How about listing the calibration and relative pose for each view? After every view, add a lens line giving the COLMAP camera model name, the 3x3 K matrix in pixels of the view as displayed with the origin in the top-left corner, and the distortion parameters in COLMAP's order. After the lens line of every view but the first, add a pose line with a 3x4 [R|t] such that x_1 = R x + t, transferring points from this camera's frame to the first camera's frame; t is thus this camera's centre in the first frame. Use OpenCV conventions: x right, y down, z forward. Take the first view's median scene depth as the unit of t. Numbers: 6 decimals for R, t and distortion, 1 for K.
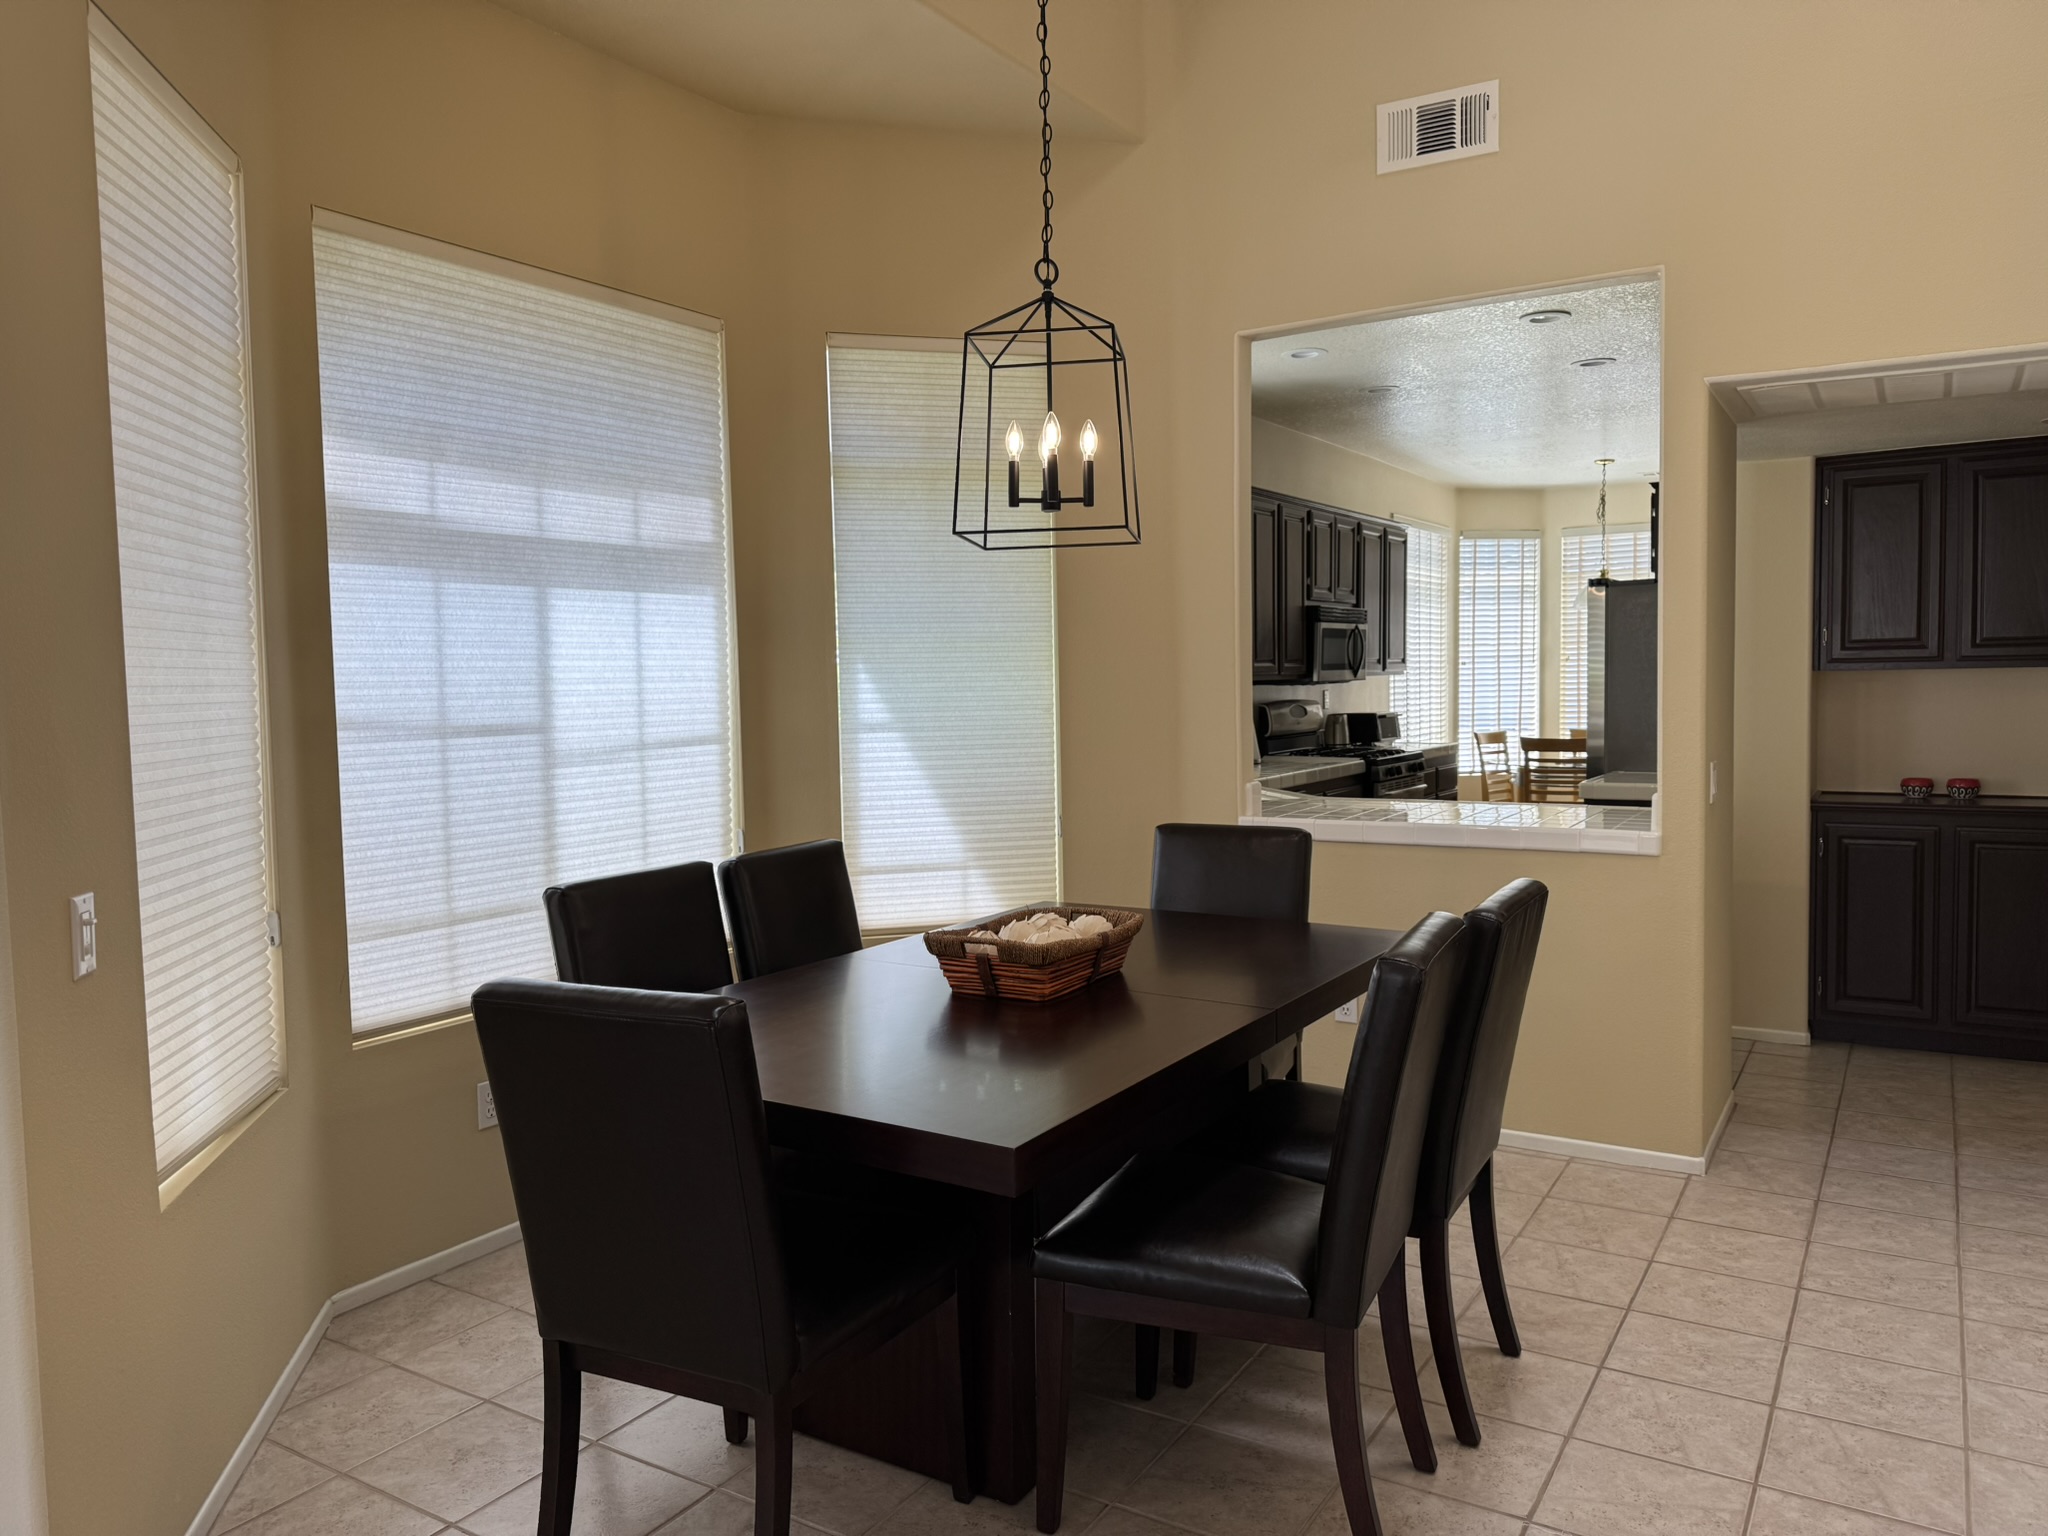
lens RADIAL K [[1443.0, 0, 1024.0], [0, 1443.0, 768.0], [0, 0, 1]] dist [0.077879, -0.000840]
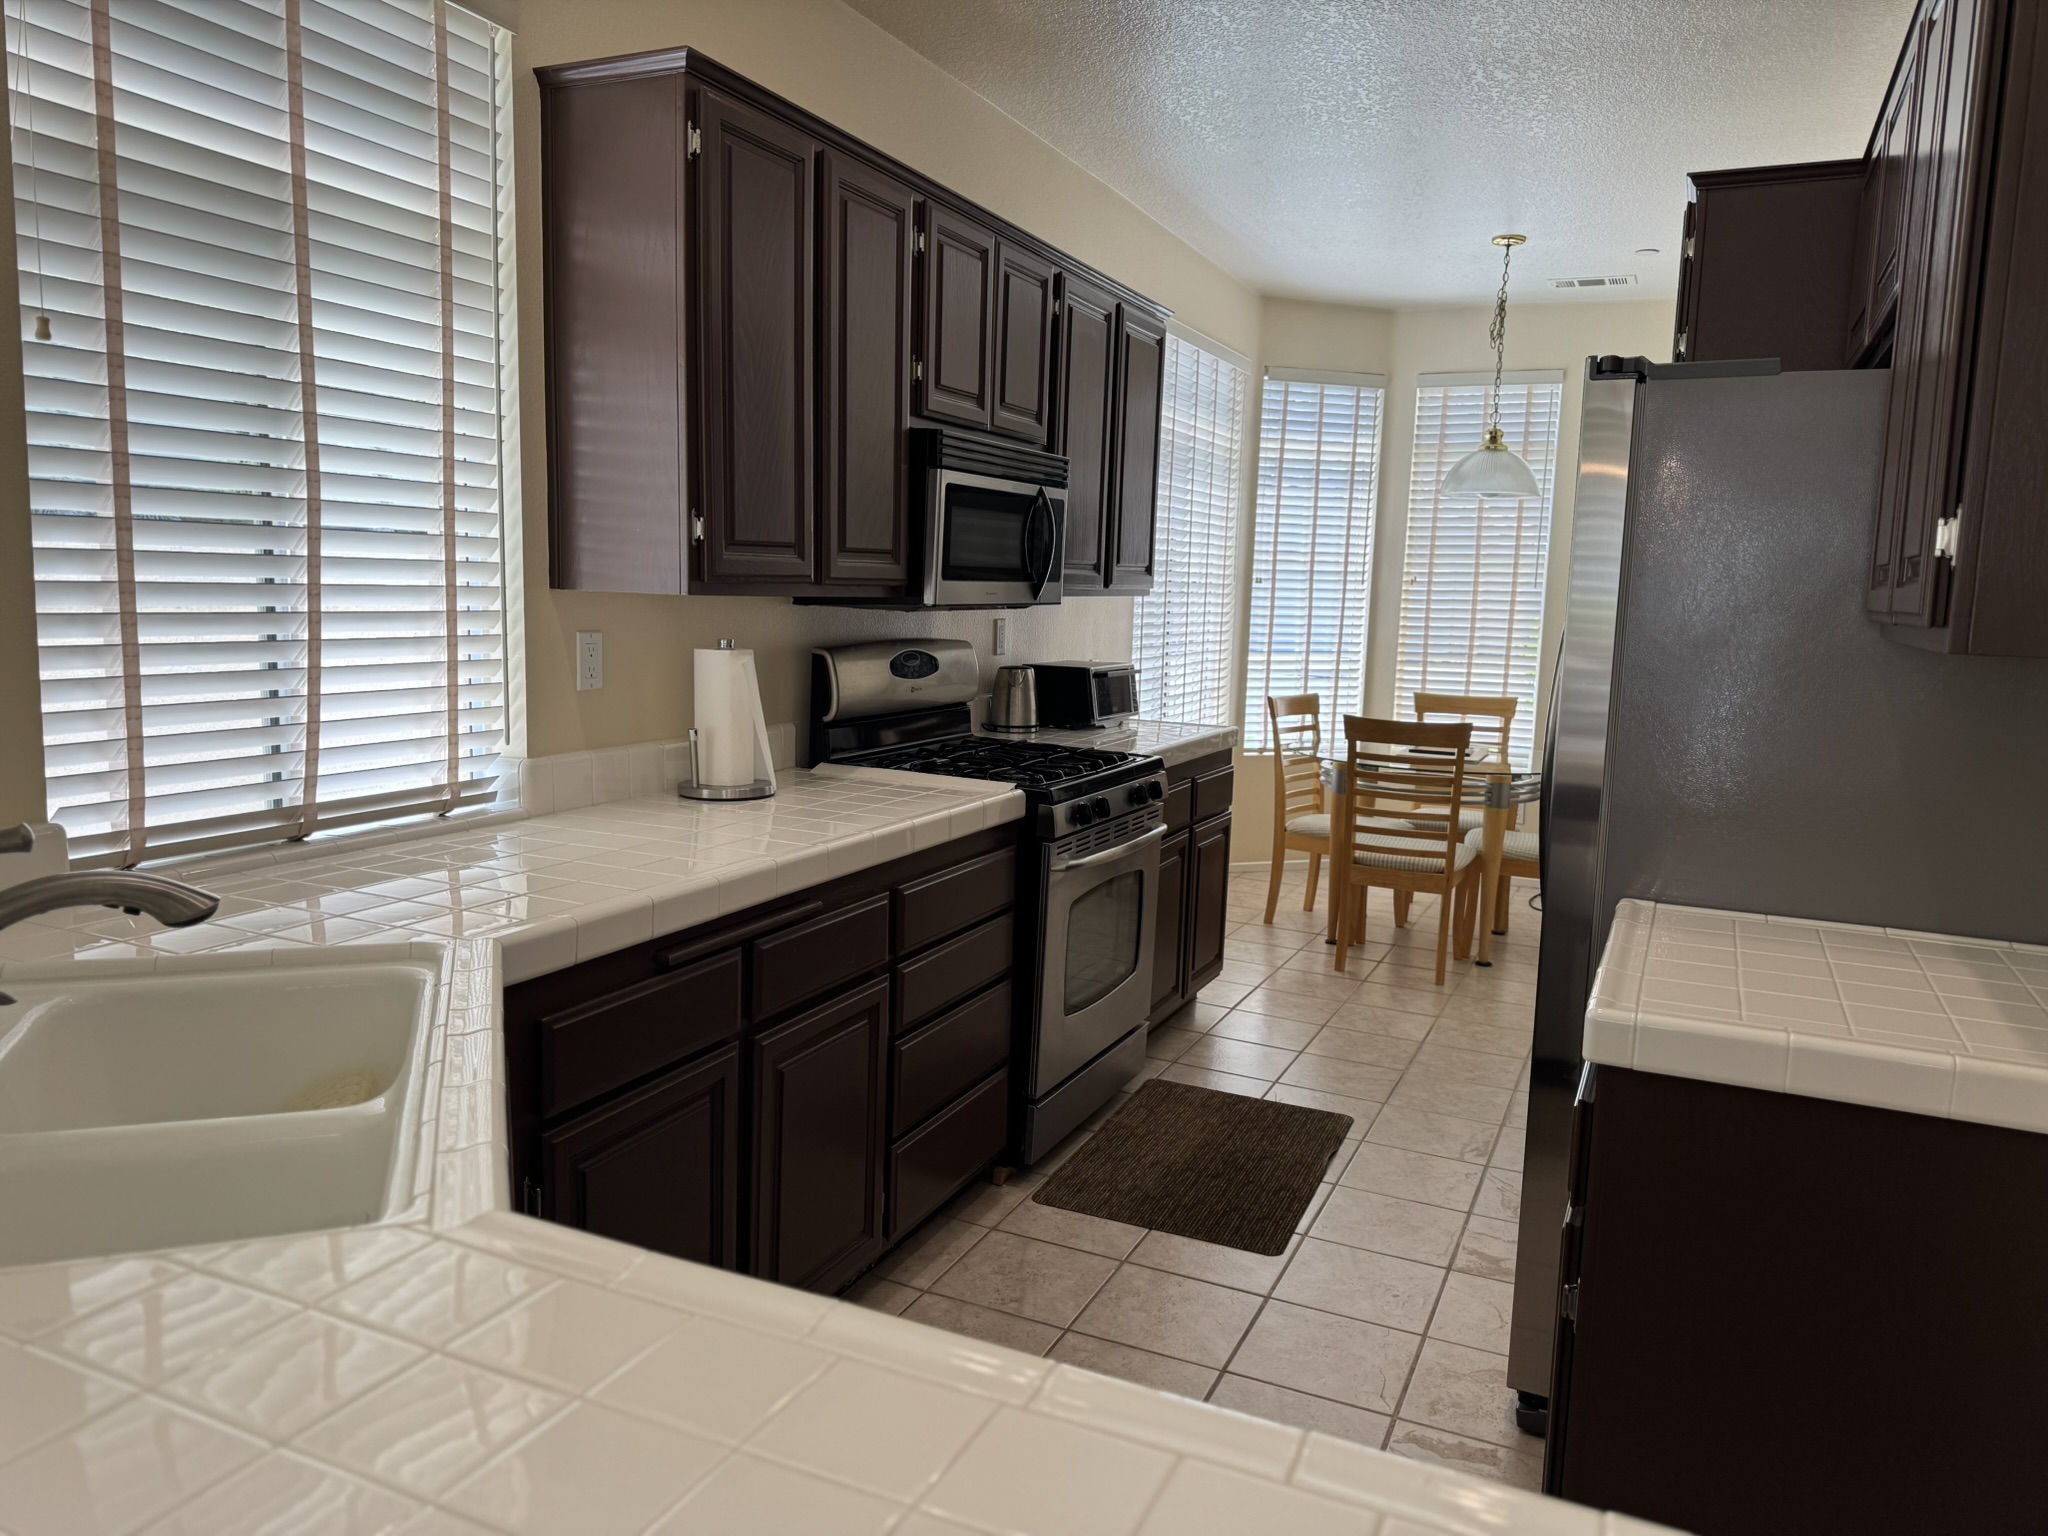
lens RADIAL K [[1443.0, 0, 1024.0], [0, 1443.0, 768.0], [0, 0, 1]] dist [0.077879, -0.000840]
pose [[0.990382, 0.034242, 0.134058, 0.137301], [-0.043643, 0.996742, 0.067833, -0.032886], [-0.131299, -0.073031, 0.988649, 0.441322]]
